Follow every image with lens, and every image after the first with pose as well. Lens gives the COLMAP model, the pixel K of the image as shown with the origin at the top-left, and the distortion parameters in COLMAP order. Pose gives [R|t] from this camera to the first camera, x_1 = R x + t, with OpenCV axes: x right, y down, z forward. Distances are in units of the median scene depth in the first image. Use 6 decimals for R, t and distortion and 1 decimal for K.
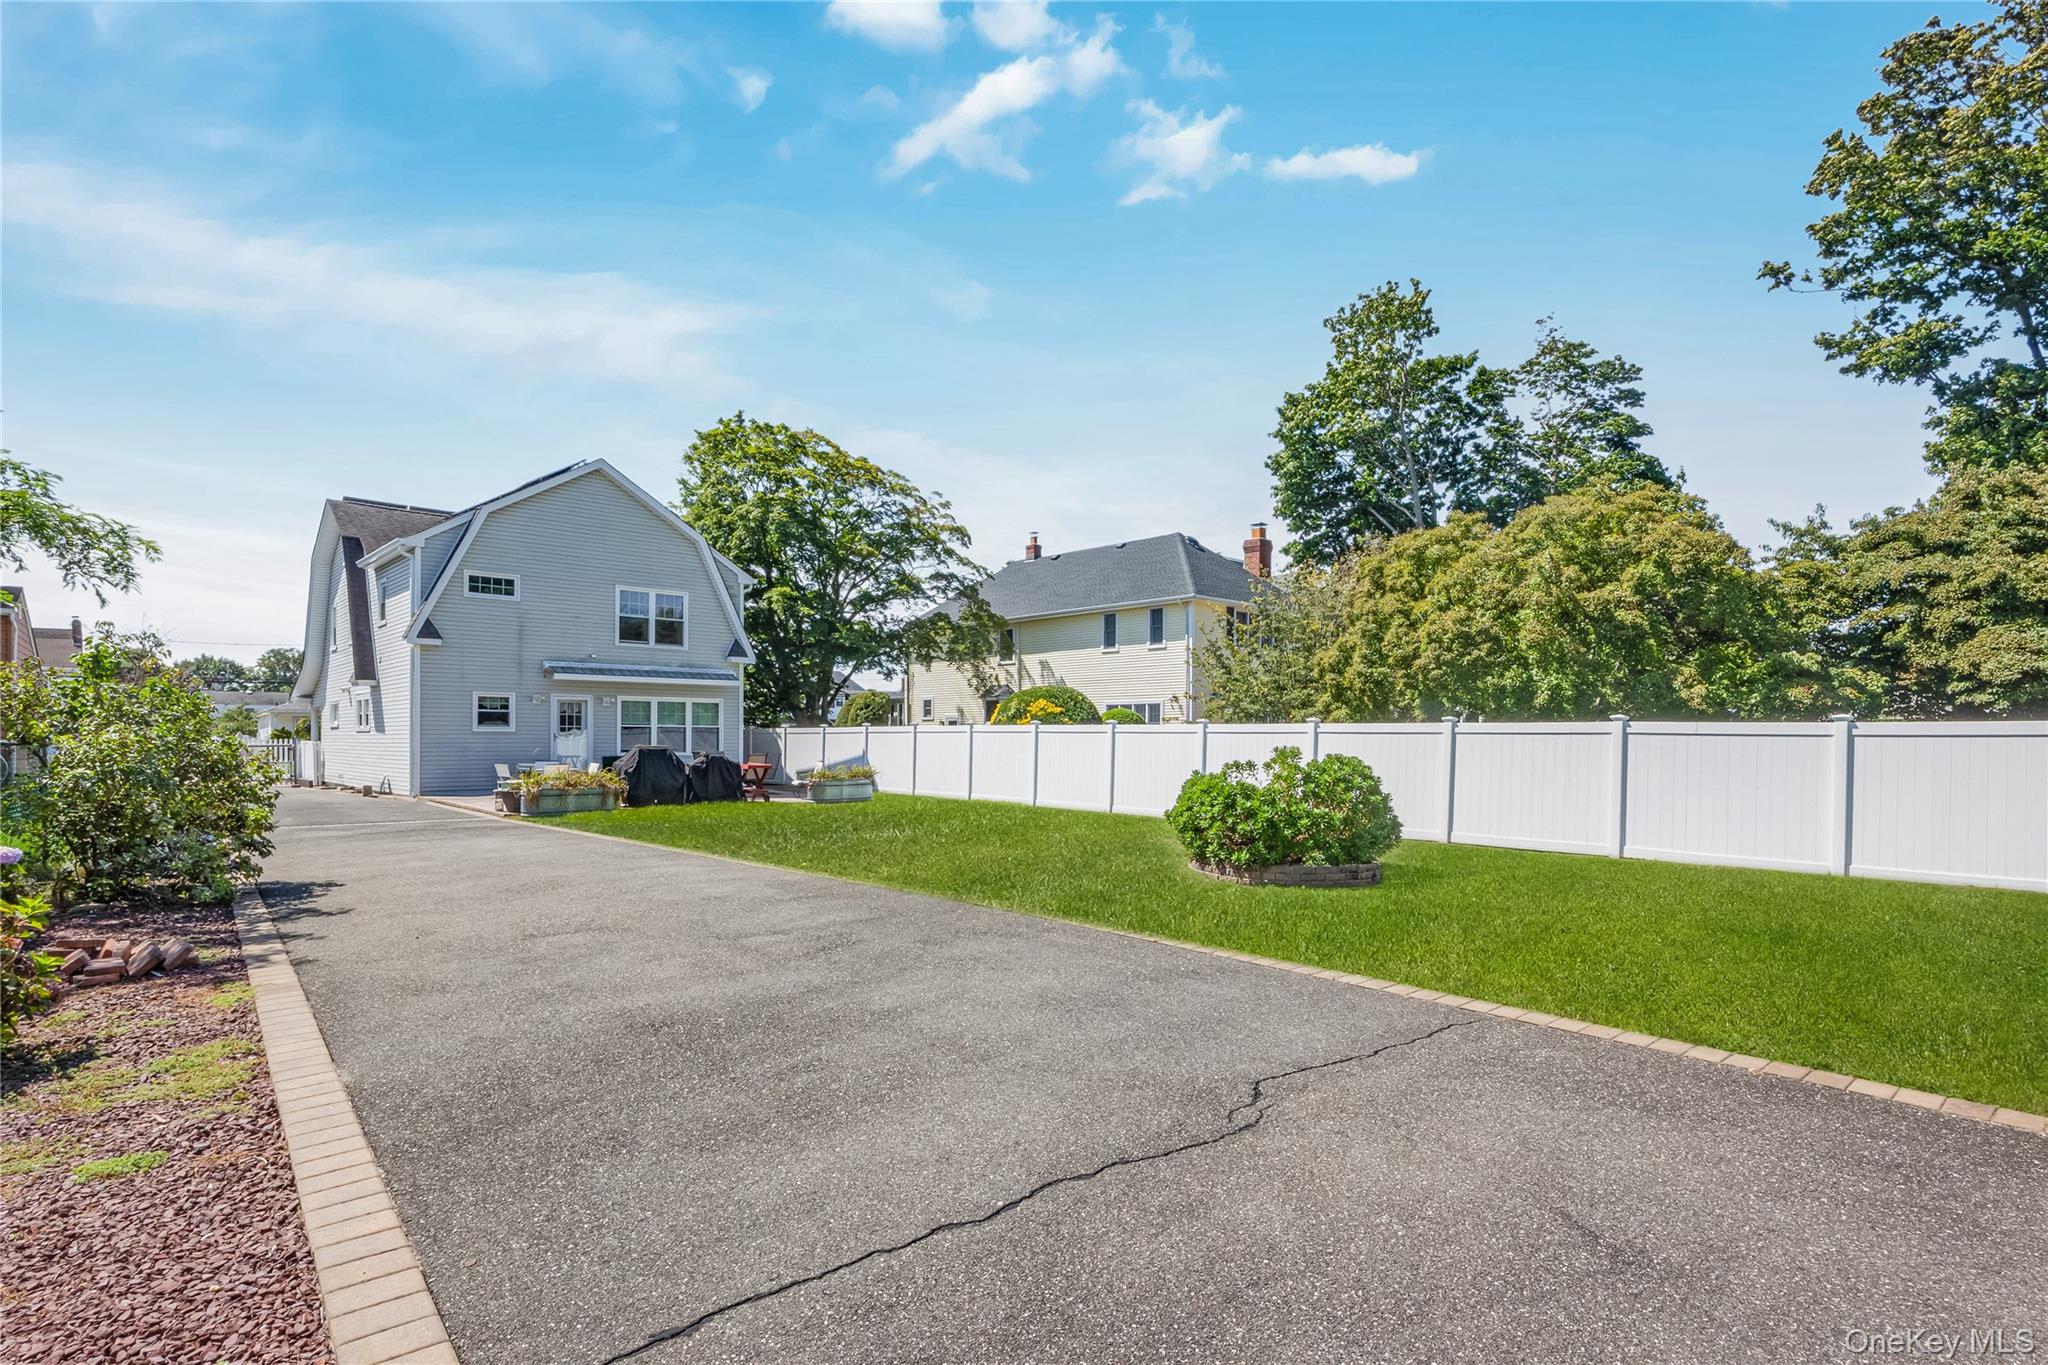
lens RADIAL K [[1091.0, 0, 1021.4], [0, 1091.0, 720.1], [0, 0, 1]] dist [0.002470, 0.000141]
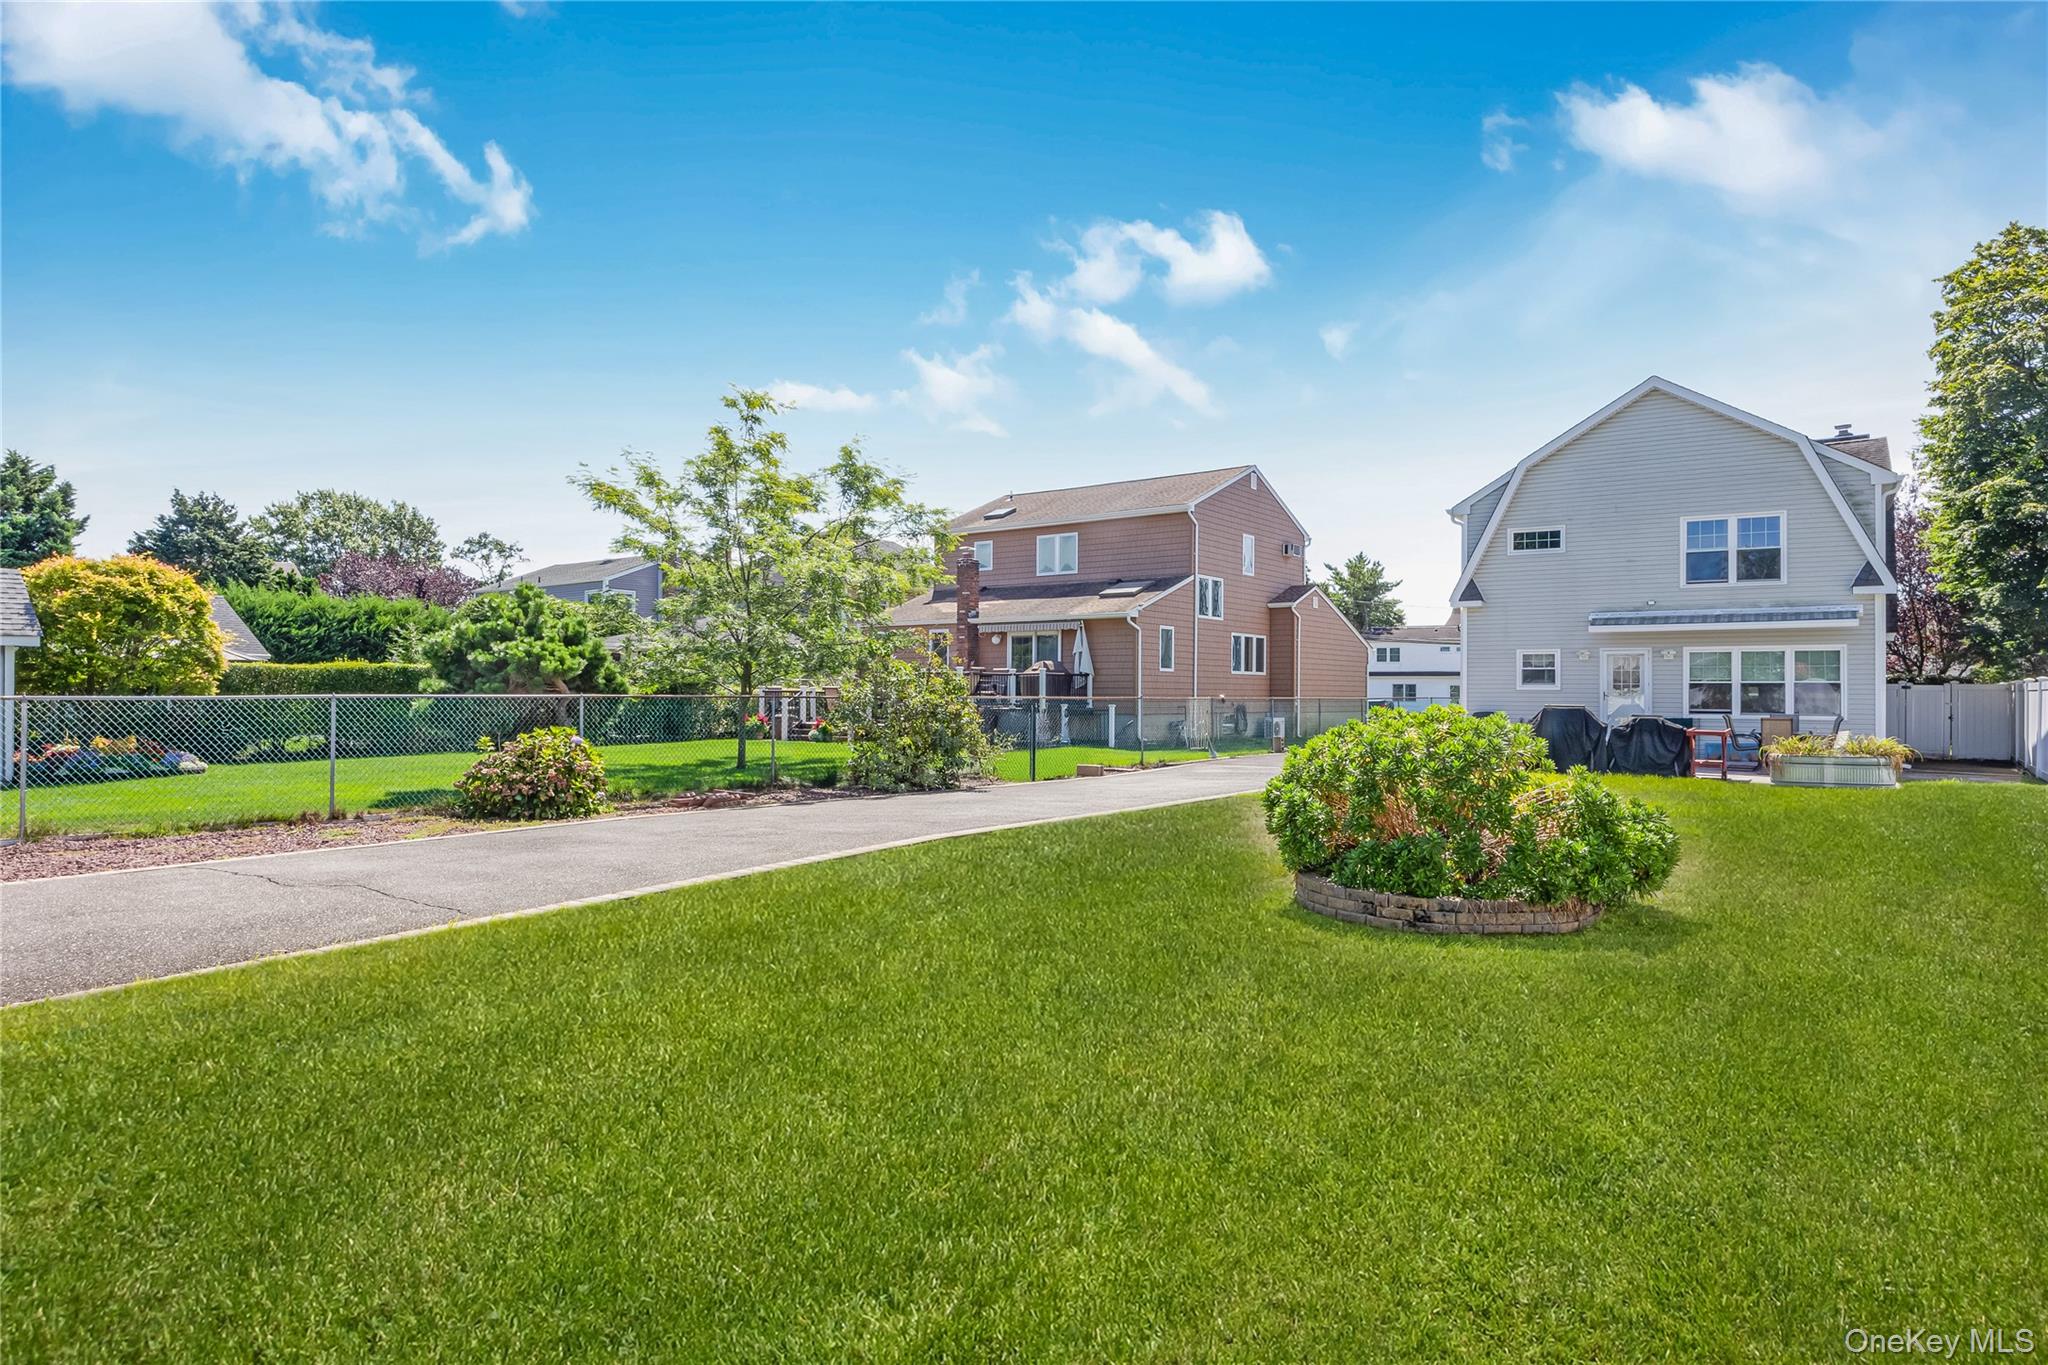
lens RADIAL K [[1190.5, 0, 1010.6], [0, 1190.5, 680.6], [0, 0, 1]] dist [-0.003545, 0.001030]
pose [[0.241090, -0.013015, -0.970416, 0.379639], [0.013064, 0.999863, -0.010164, 0.005935], [0.970415, -0.010227, 0.241227, 0.256675]]
